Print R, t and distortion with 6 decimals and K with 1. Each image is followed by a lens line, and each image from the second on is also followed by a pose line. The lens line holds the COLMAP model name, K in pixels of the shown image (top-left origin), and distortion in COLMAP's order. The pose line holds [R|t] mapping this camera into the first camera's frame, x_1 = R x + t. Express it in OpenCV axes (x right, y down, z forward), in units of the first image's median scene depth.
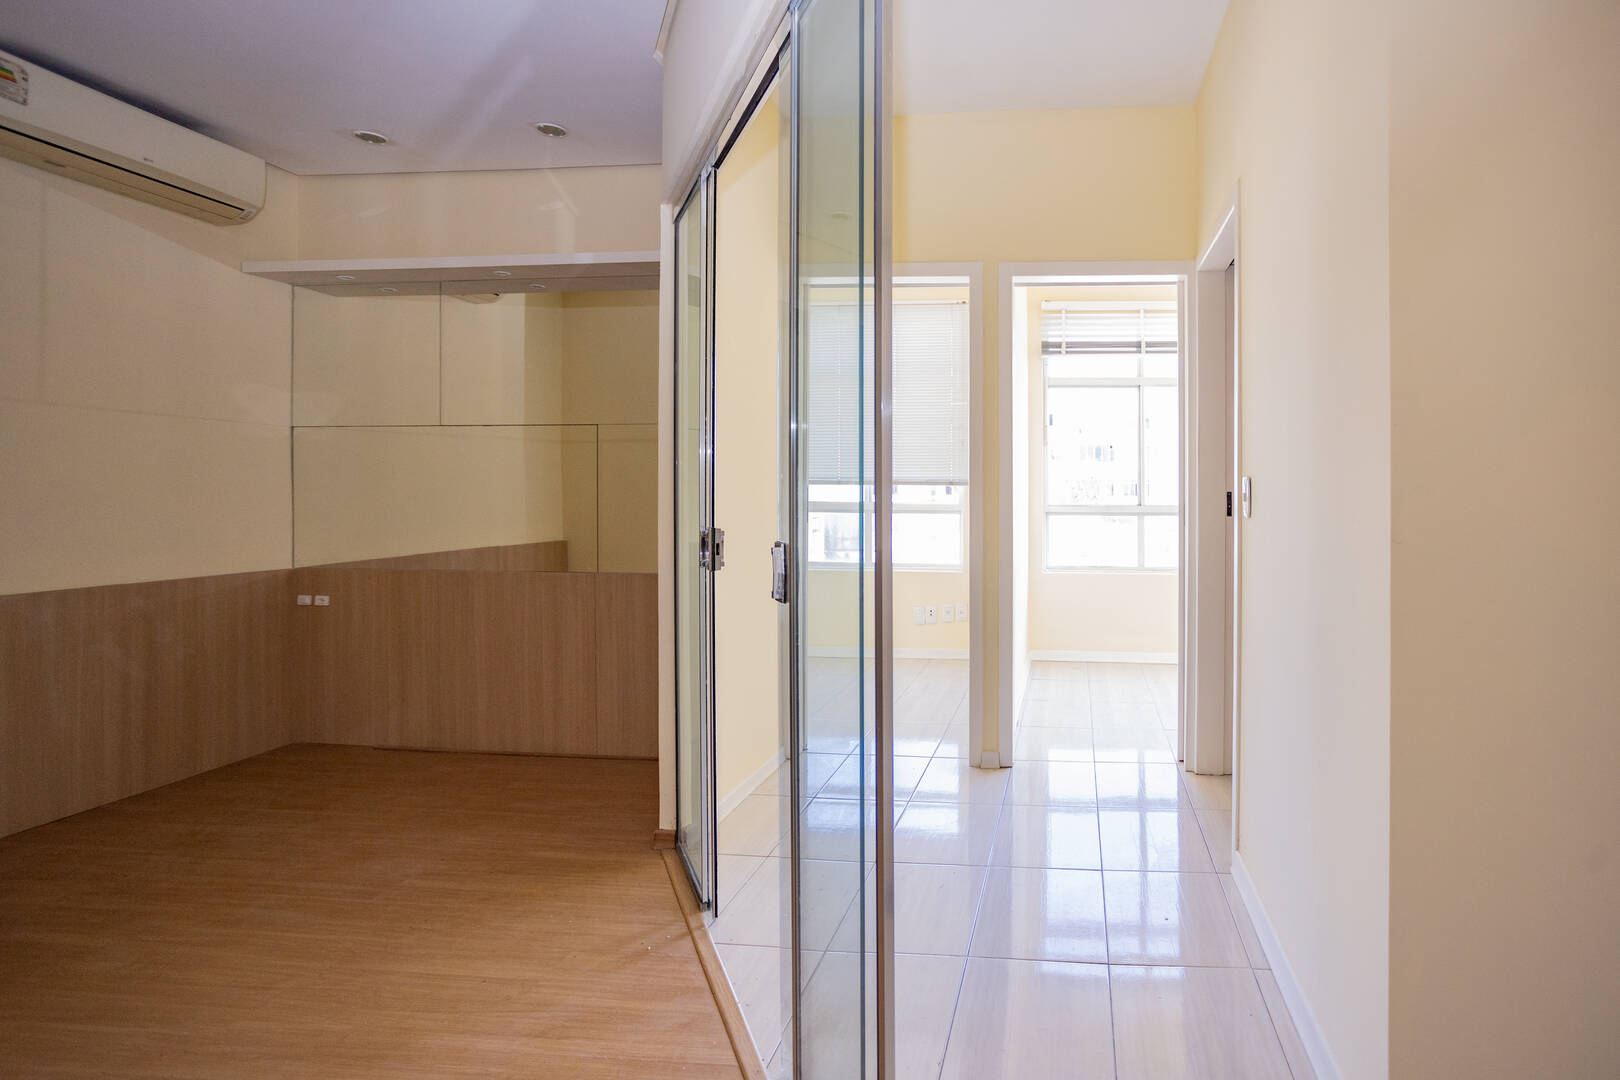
lens RADIAL K [[841.4, 0, 1011.7], [0, 841.4, 497.7], [0, 0, 1]] dist [-0.049428, 0.017019]
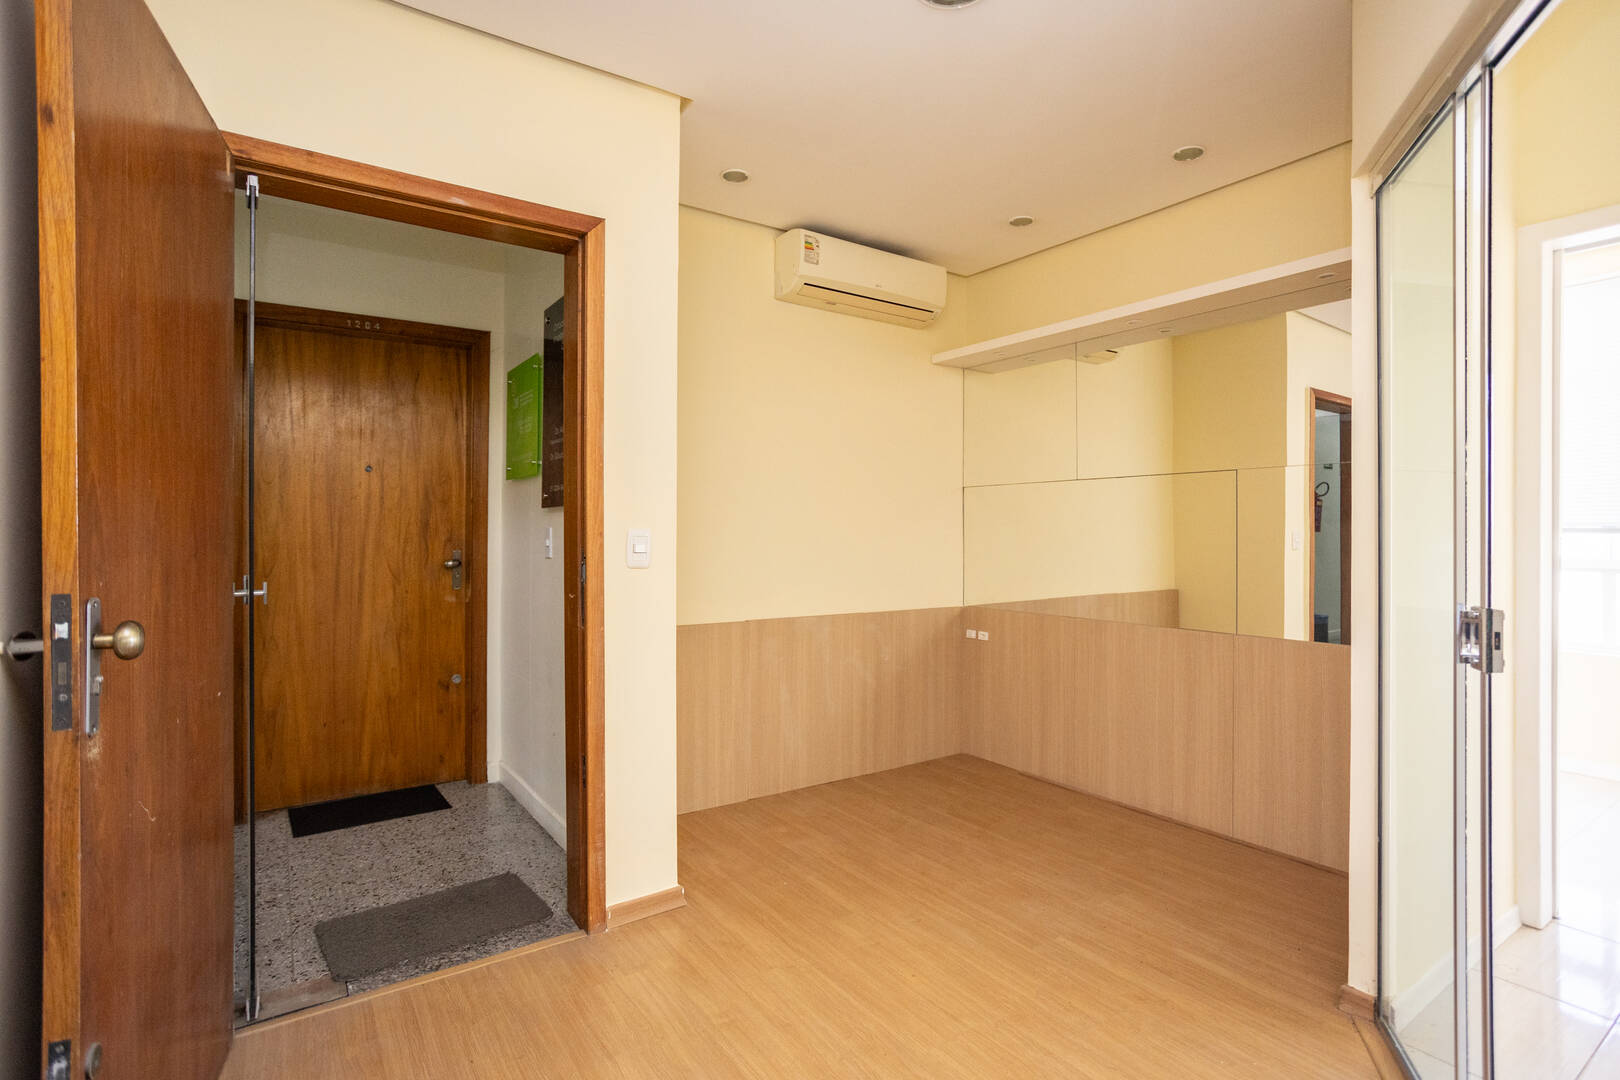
lens RADIAL K [[791.0, 0, 812.8], [0, 791.0, 527.5], [0, 0, 1]] dist [-0.053871, 0.028723]
pose [[0.627883, -0.008578, -0.778260, -0.123663], [-0.005604, 0.999864, -0.015542, -0.009080], [0.778287, 0.014120, 0.627749, 0.108932]]
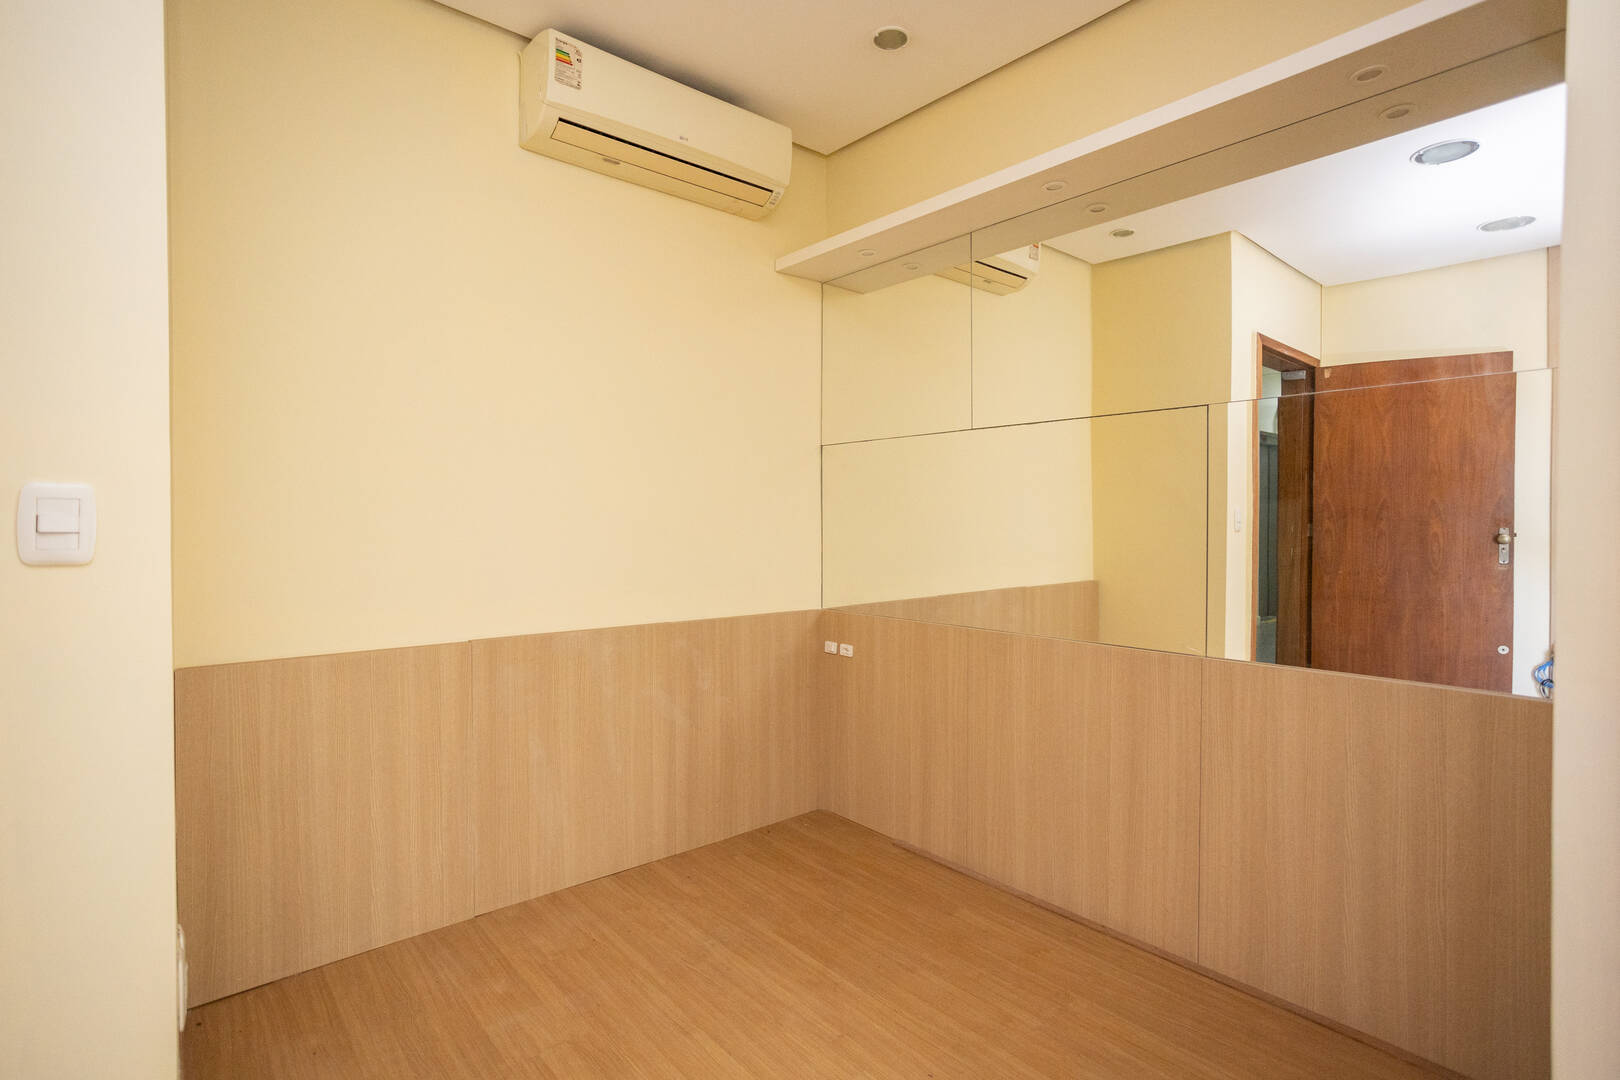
lens RADIAL K [[791.0, 0, 812.8], [0, 791.0, 527.5], [0, 0, 1]] dist [-0.053871, 0.028723]
pose [[0.710370, 0.003316, -0.703820, -0.297897], [-0.003307, 0.999994, 0.001374, -0.001022], [0.703820, 0.001351, 0.710377, 0.400747]]
